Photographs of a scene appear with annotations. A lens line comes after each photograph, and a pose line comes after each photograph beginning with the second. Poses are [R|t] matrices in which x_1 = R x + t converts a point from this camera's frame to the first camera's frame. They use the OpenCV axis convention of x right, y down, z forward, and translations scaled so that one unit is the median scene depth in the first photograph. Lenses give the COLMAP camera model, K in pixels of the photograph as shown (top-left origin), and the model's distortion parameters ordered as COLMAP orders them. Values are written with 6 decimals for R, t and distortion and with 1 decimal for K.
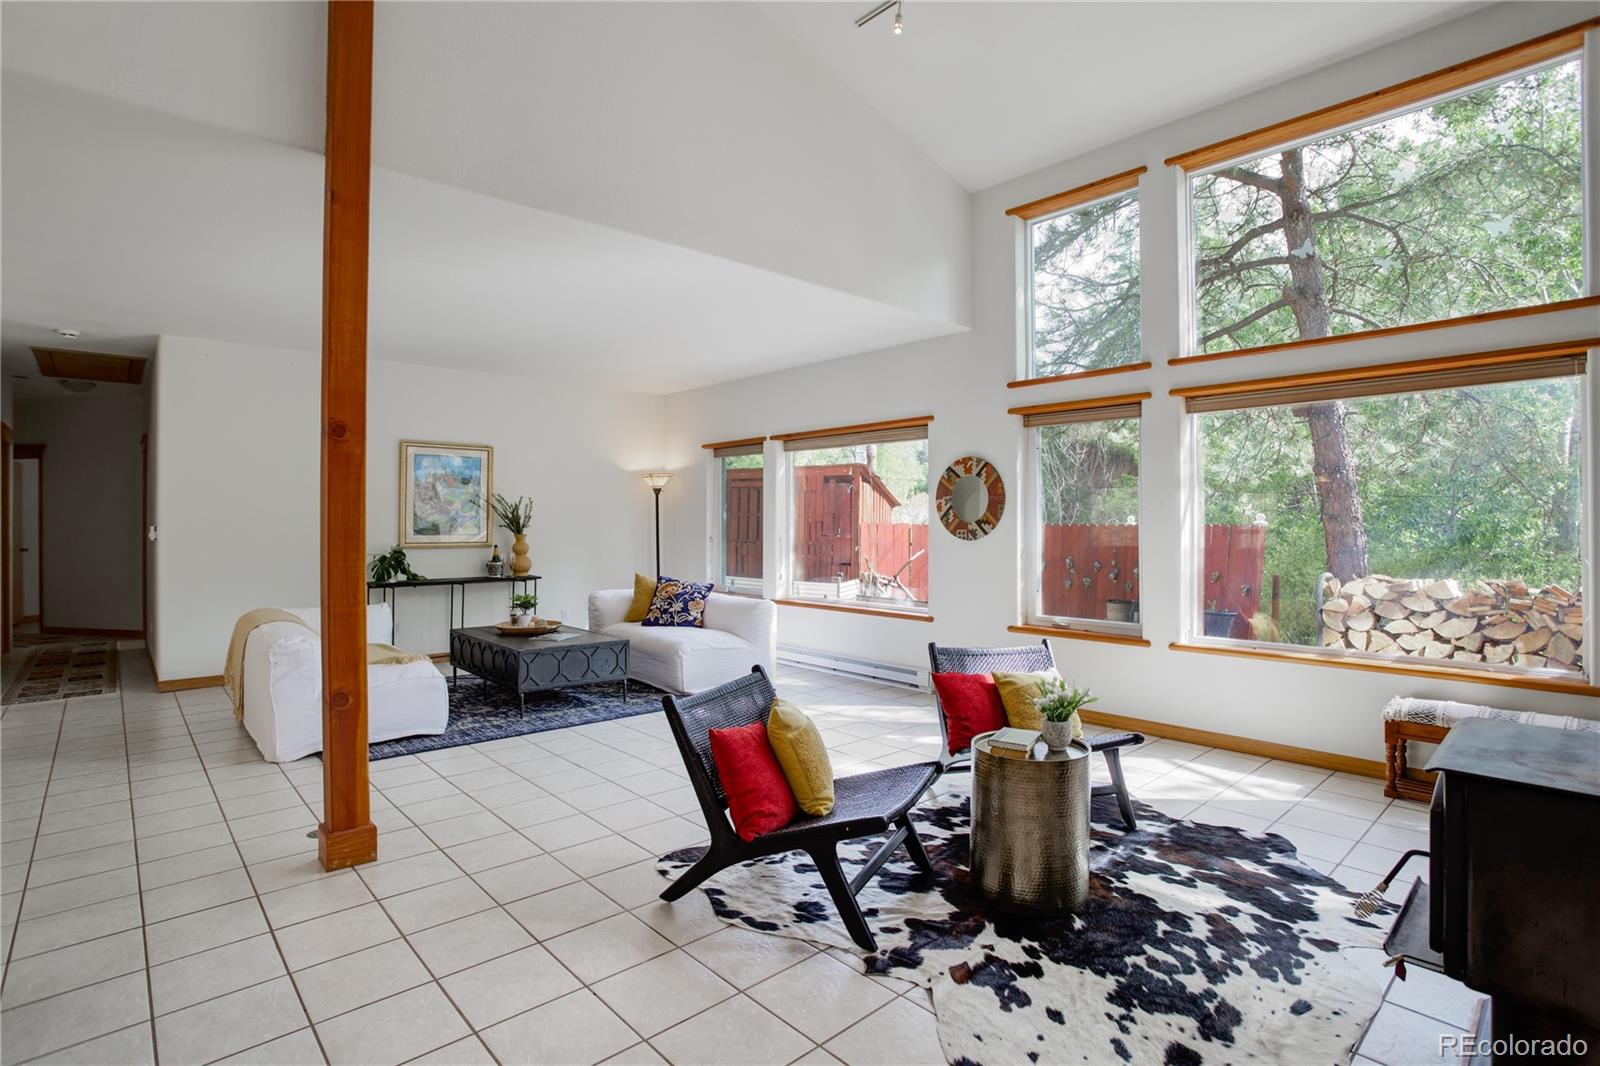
lens RADIAL K [[788.1, 0, 805.6], [0, 788.1, 519.2], [0, 0, 1]] dist [-0.092159, 0.046058]
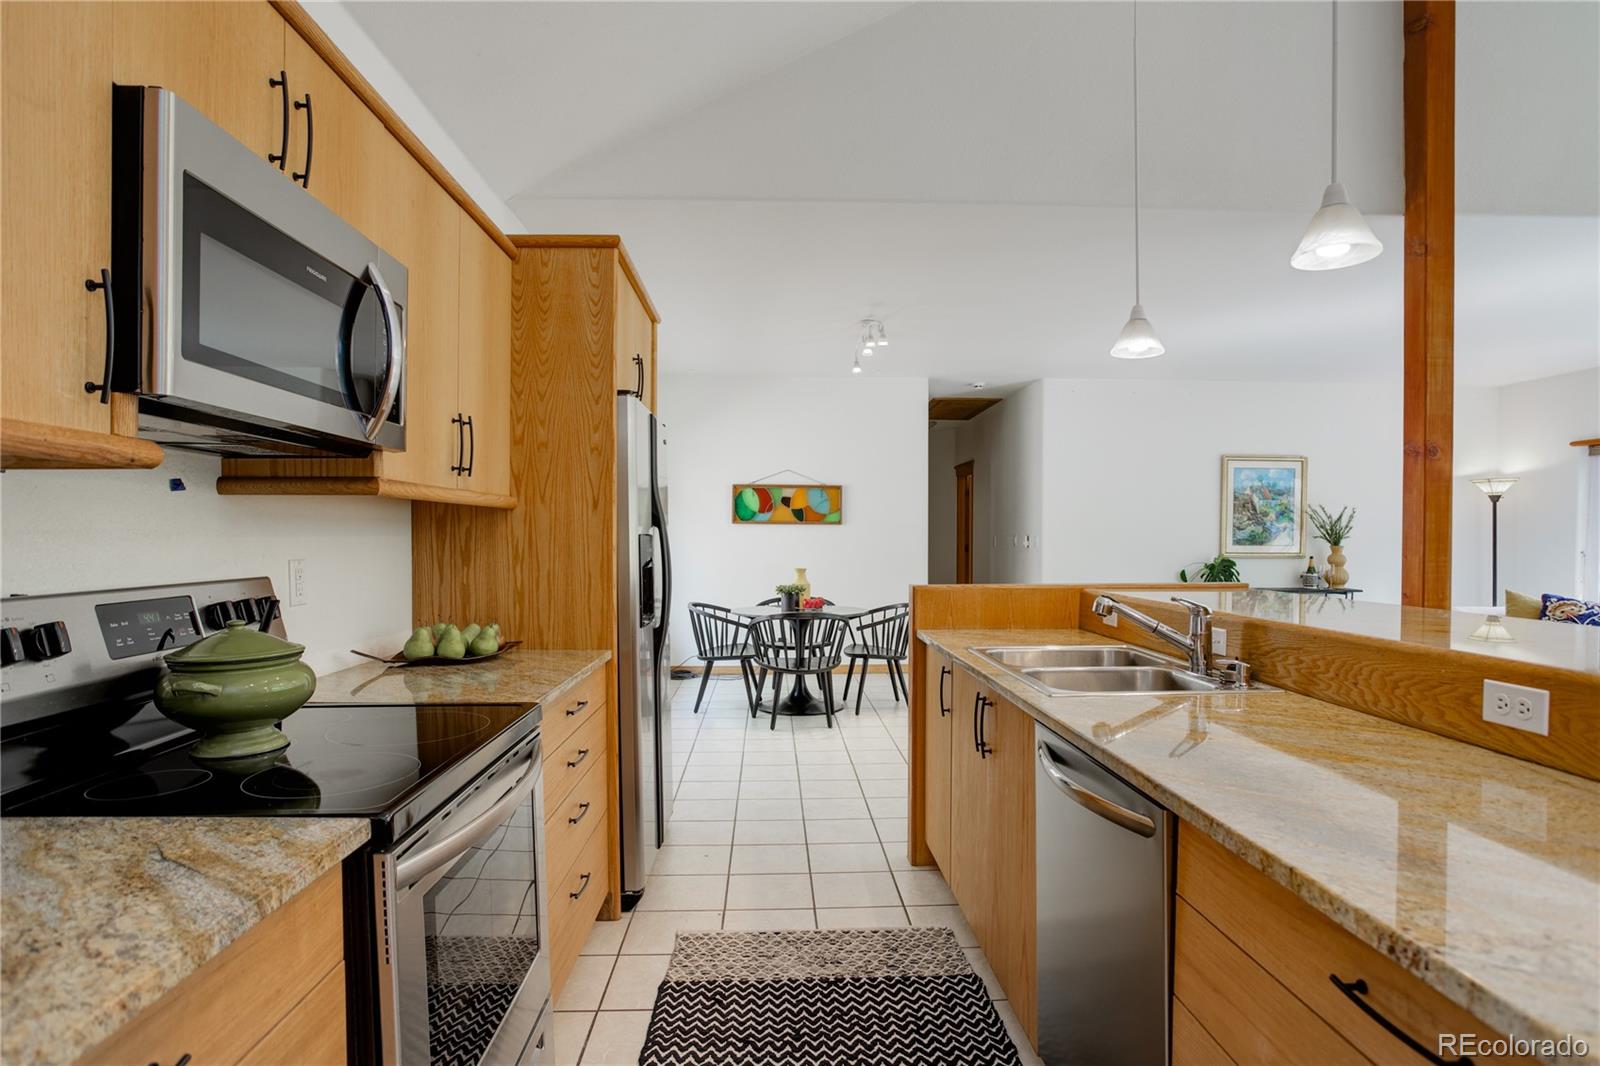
lens RADIAL K [[854.7, 0, 795.6], [0, 854.7, 551.5], [0, 0, 1]] dist [-0.077248, 0.039348]
pose [[0.755445, 0.013484, -0.655073, -0.310232], [0.000951, 0.999765, 0.021676, 0.005330], [0.655211, -0.016998, 0.755254, -0.361806]]
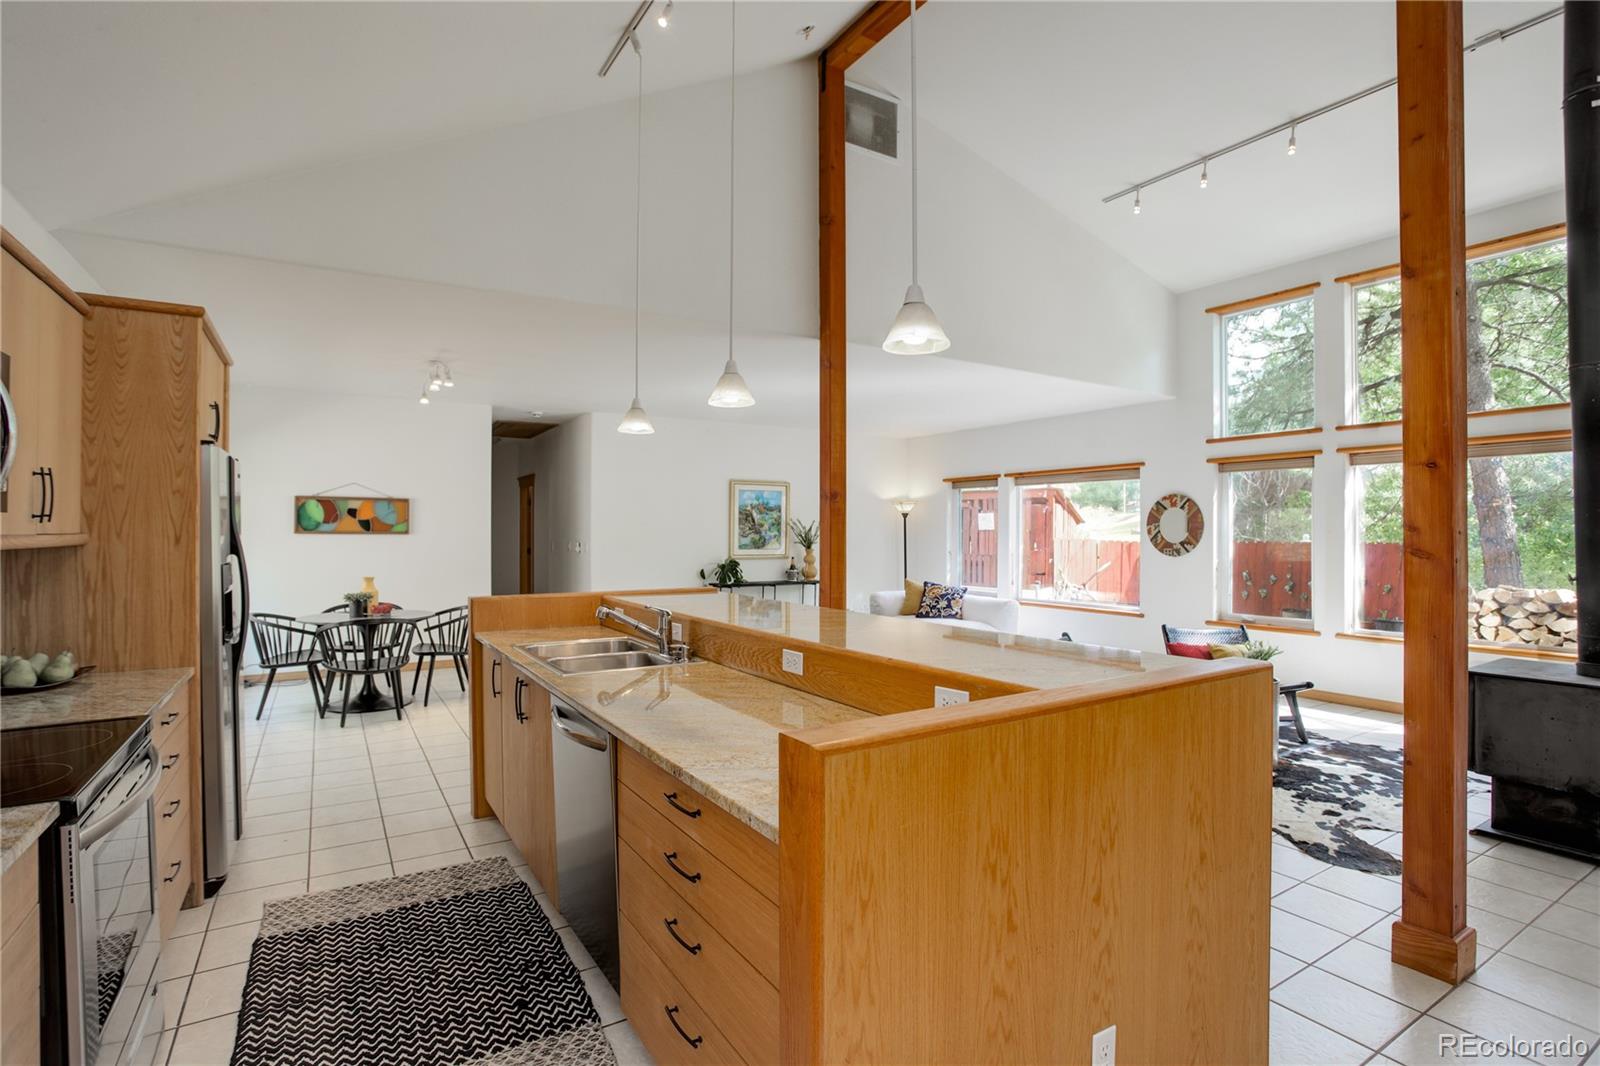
lens RADIAL K [[784.1, 0, 800.0], [0, 784.1, 533.0], [0, 0, 1]] dist [-0.076461, 0.030048]
pose [[0.982107, 0.002297, -0.188310, -0.207150], [-0.001268, 0.999984, 0.005584, -0.023840], [0.188320, -0.005246, 0.982094, -0.497996]]
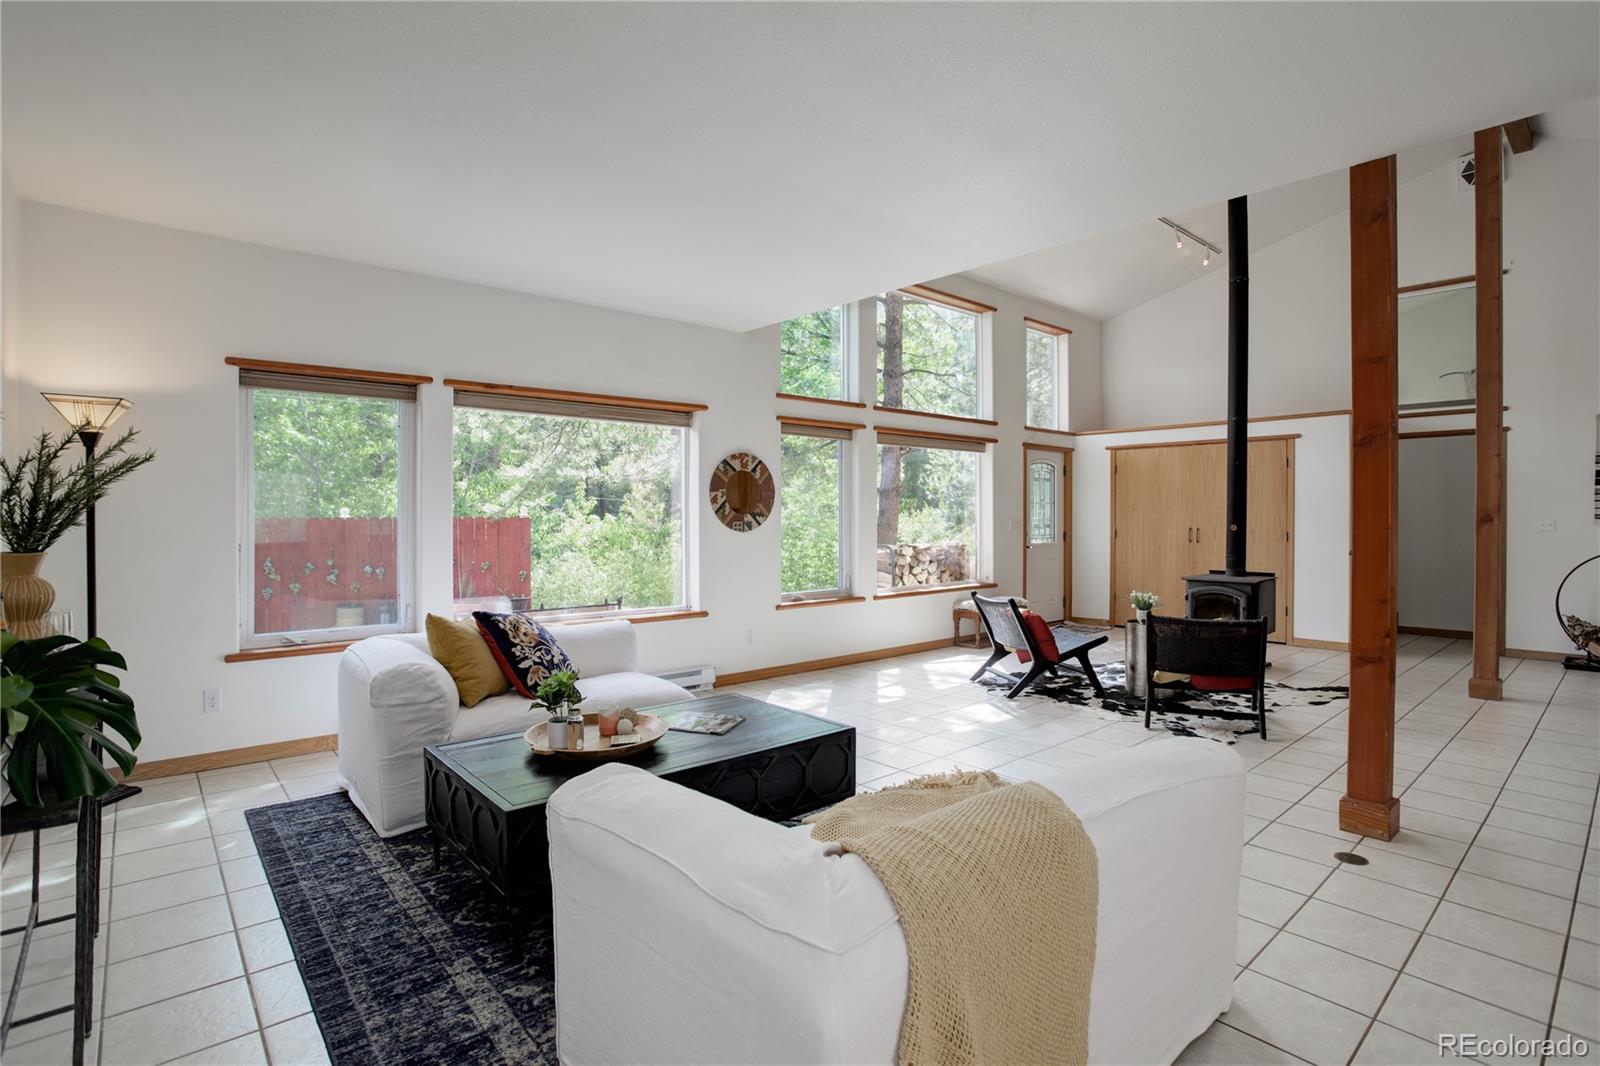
lens RADIAL K [[784.0, 0, 811.6], [0, 784.0, 525.3], [0, 0, 1]] dist [-0.058333, 0.022688]
pose [[0.013113, -0.012297, 0.999838, -1.036599], [-0.005298, 0.999909, 0.012368, 0.006035], [-0.999900, -0.005459, 0.013047, 1.091523]]
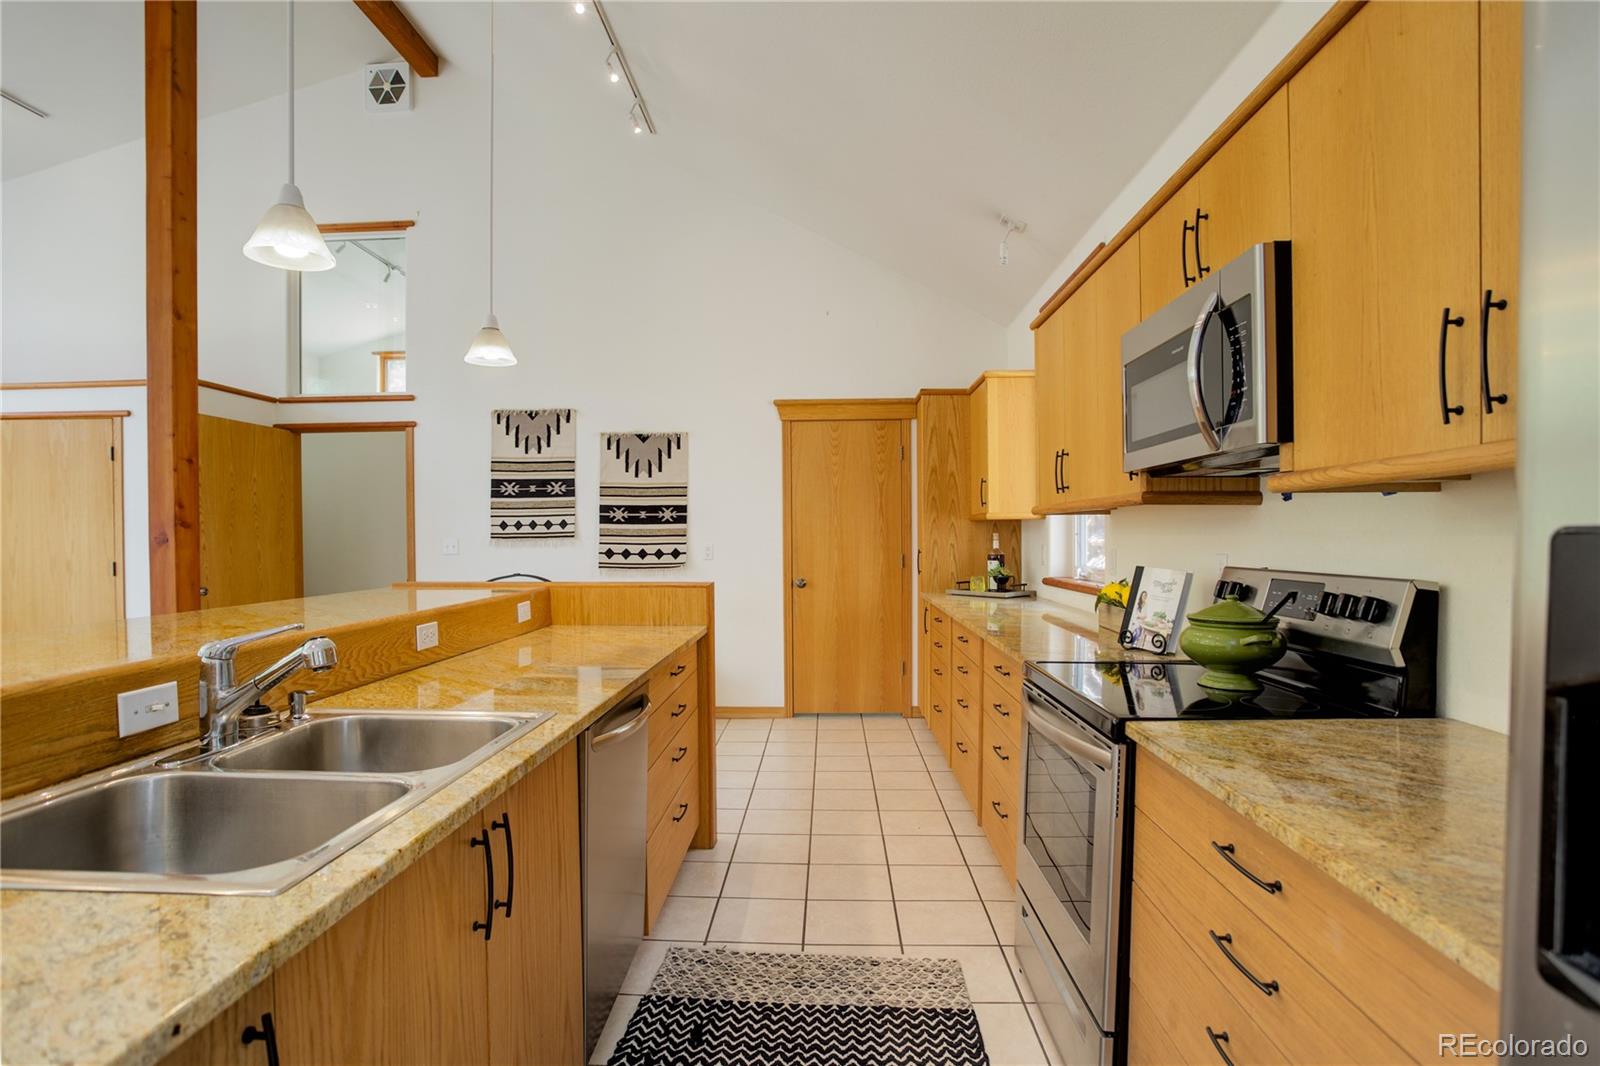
lens RADIAL K [[792.9, 0, 801.2], [0, 792.9, 552.0], [0, 0, 1]] dist [-0.067582, 0.024941]
pose [[-0.712682, -0.008658, 0.701434, -0.796060], [0.001845, 0.999897, 0.014217, 0.008028], [-0.701485, 0.011426, -0.712593, 0.186082]]
